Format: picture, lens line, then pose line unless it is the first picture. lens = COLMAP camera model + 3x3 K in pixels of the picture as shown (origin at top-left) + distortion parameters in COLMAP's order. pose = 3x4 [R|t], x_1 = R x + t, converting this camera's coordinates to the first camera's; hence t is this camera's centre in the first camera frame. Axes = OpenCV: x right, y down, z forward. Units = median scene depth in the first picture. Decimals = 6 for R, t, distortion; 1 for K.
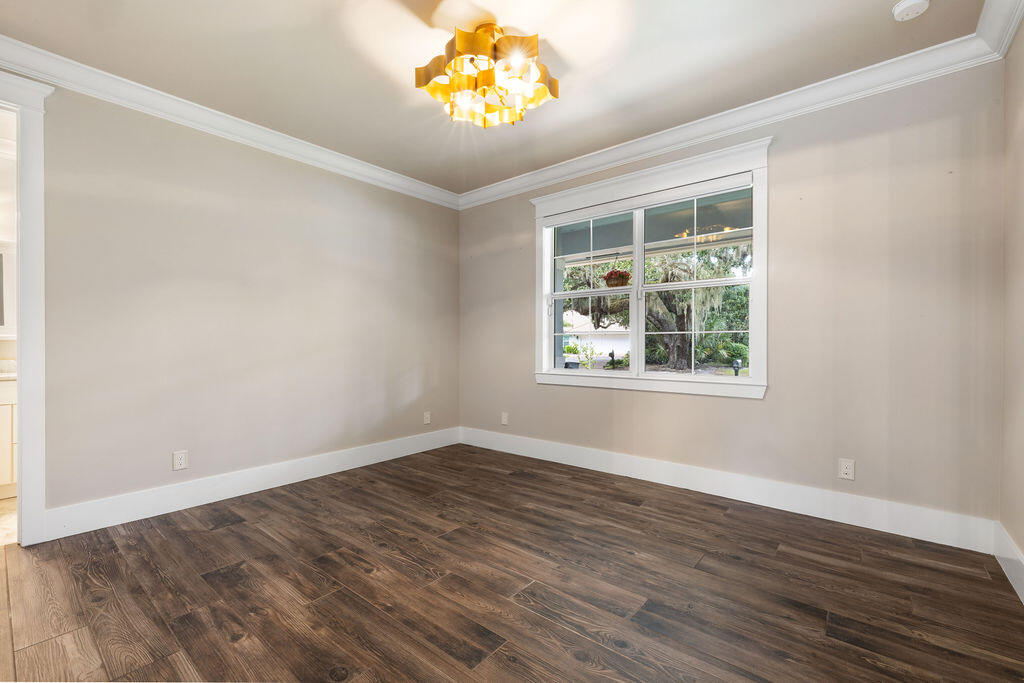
lens RADIAL K [[438.3, 0, 522.7], [0, 438.3, 337.5], [0, 0, 1]] dist [0.001266, 0.000293]
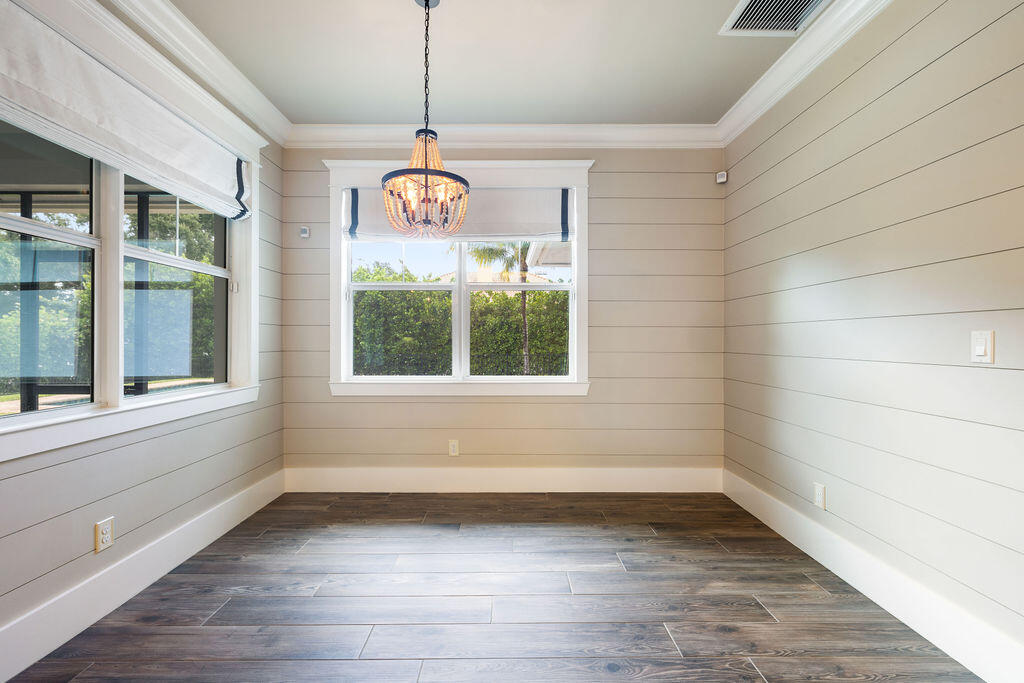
lens RADIAL K [[438.3, 0, 509.6], [0, 438.3, 342.3], [0, 0, 1]] dist [0.001266, 0.000293]
pose [[0.774862, 0.006134, 0.632100, -0.294801], [-0.008027, 0.999968, 0.000136, 0.007170], [-0.632079, -0.005179, 0.774886, 0.254853]]
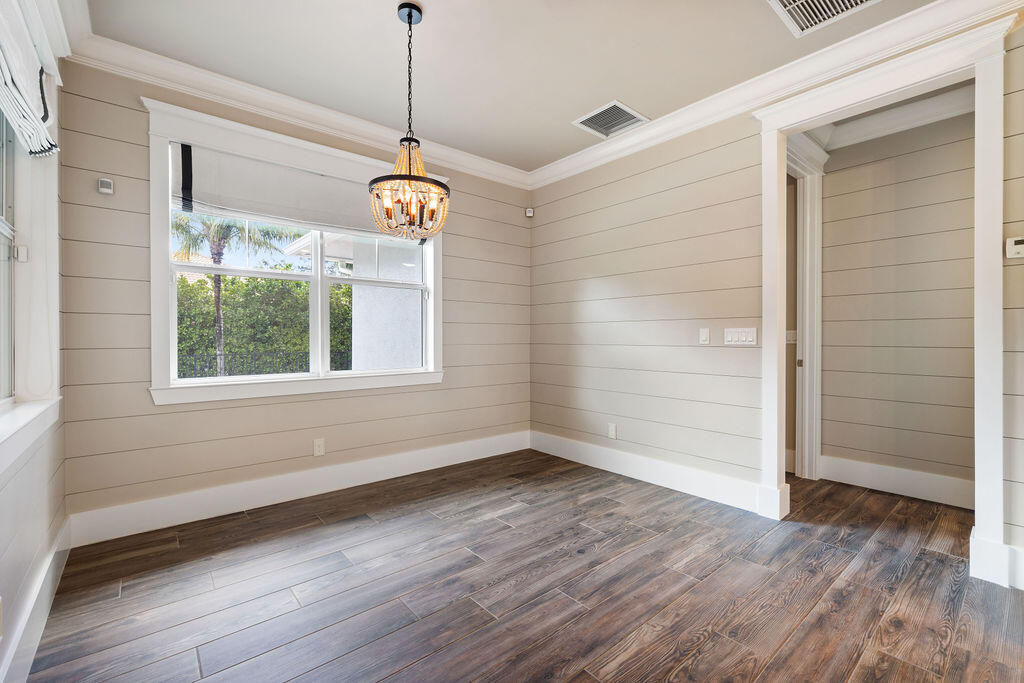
lens RADIAL K [[438.3, 0, 511.6], [0, 438.3, 344.0], [0, 0, 1]] dist [0.001266, 0.000293]
pose [[0.196306, -0.007404, 0.980515, -0.635004], [-0.000664, 0.999970, 0.007684, 0.018059], [-0.980542, -0.002160, 0.196295, 0.534001]]
